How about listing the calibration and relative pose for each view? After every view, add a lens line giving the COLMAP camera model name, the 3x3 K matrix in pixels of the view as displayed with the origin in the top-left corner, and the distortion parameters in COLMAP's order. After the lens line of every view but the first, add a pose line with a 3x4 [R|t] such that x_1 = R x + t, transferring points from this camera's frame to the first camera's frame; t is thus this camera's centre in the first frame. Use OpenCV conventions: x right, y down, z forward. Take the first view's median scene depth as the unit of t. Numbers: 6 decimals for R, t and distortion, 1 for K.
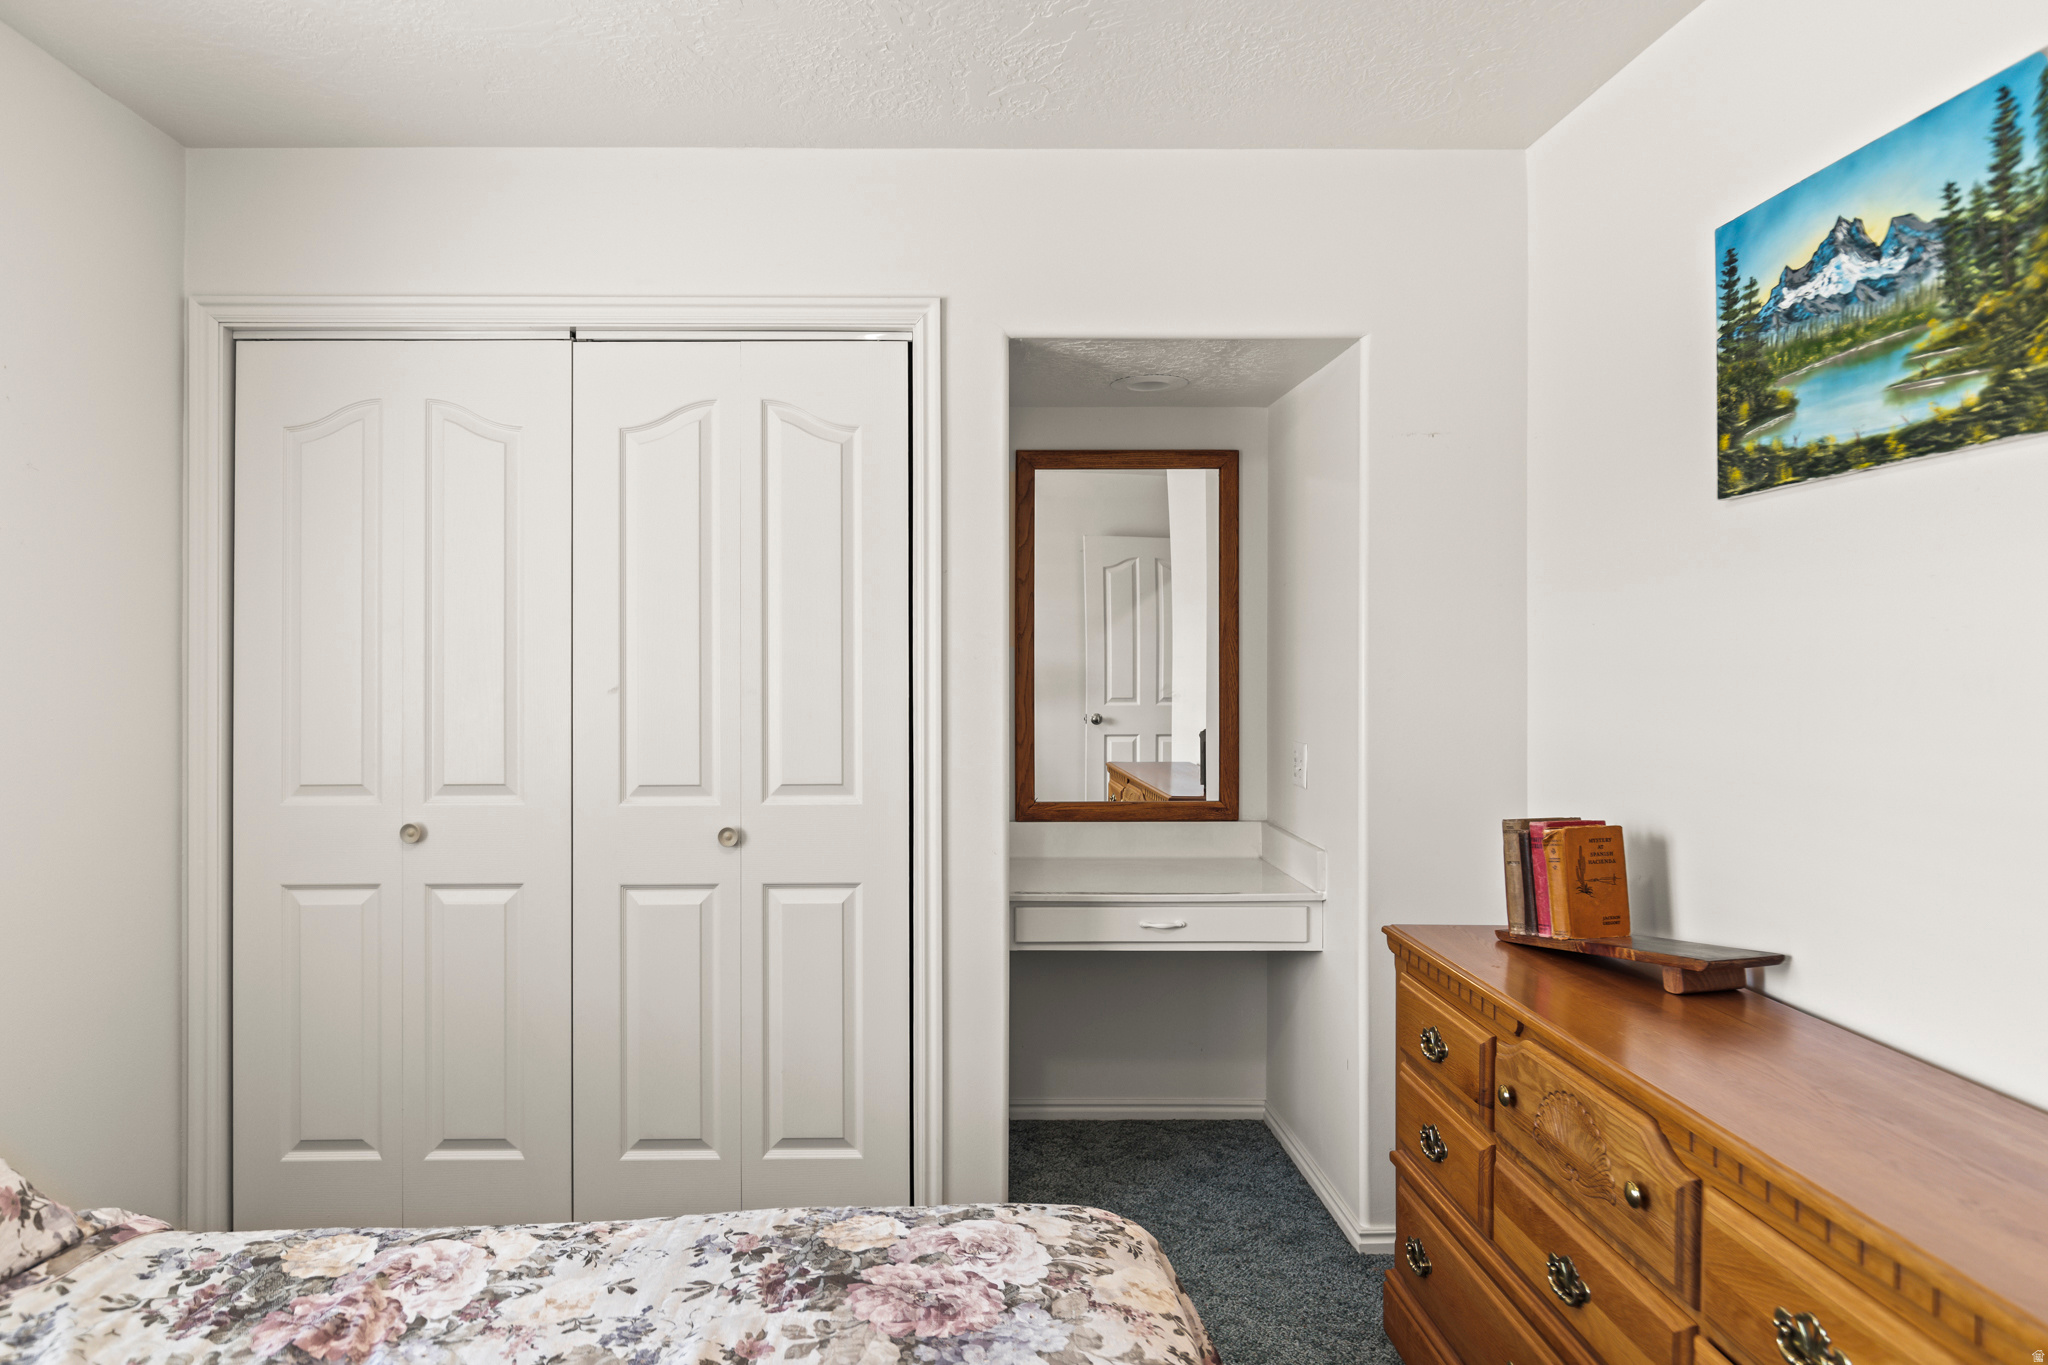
lens RADIAL K [[1221.1, 0, 972.2], [0, 1221.1, 642.8], [0, 0, 1]] dist [0.002131, -0.000007]
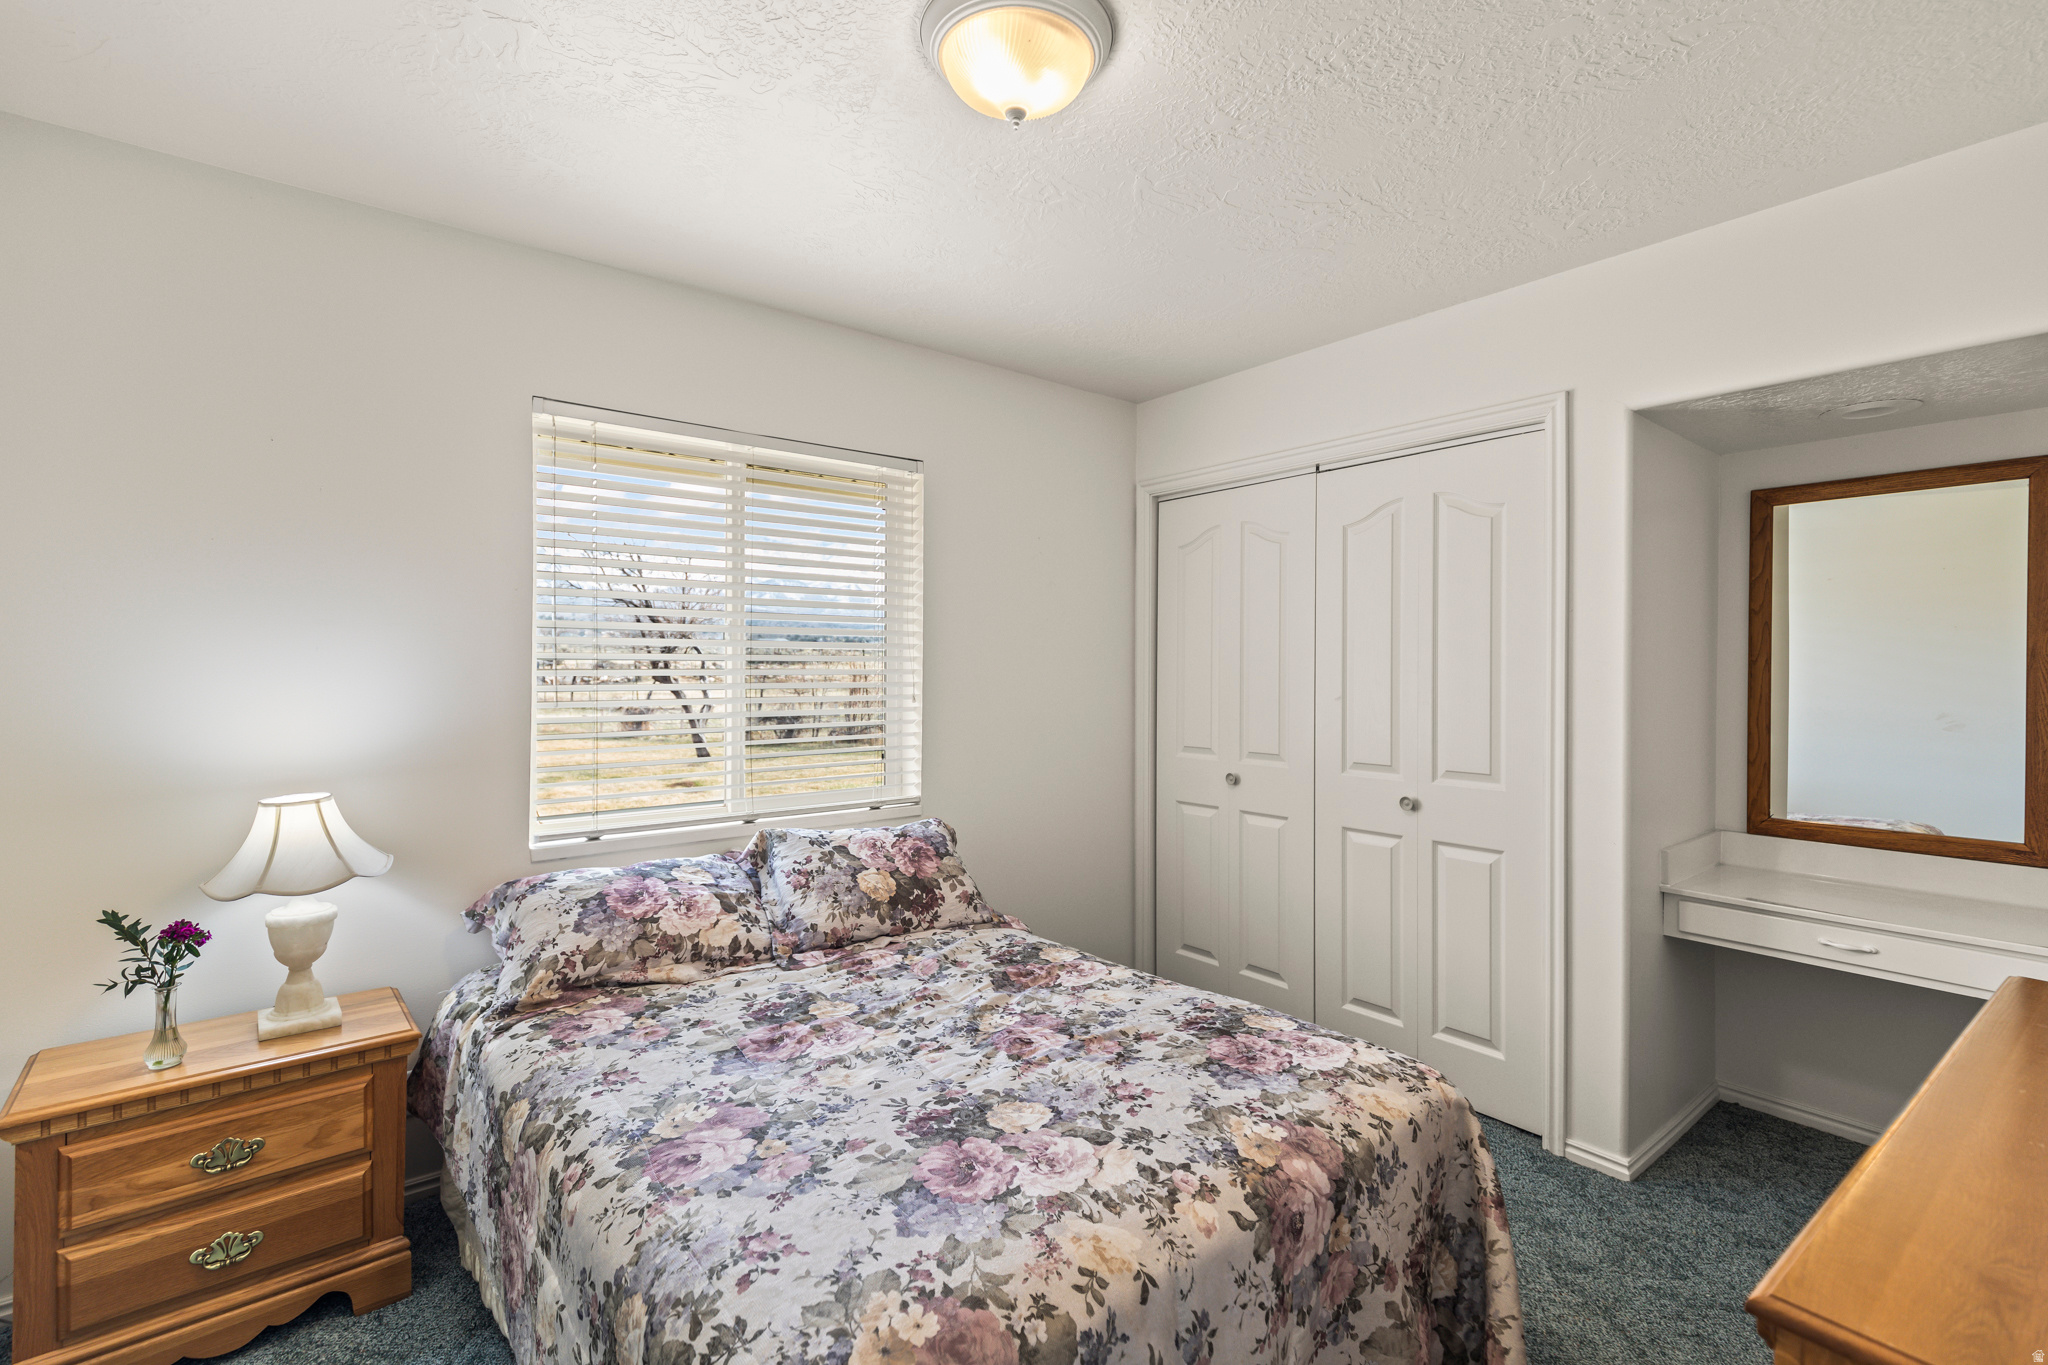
lens RADIAL K [[935.4, 0, 1022.6], [0, 935.4, 674.2], [0, 0, 1]] dist [-0.001204, -0.000251]
pose [[0.609353, 0.009732, -0.792840, 0.396592], [-0.001862, 0.999939, 0.010843, -0.003335], [0.792897, -0.005131, 0.609334, -0.022849]]
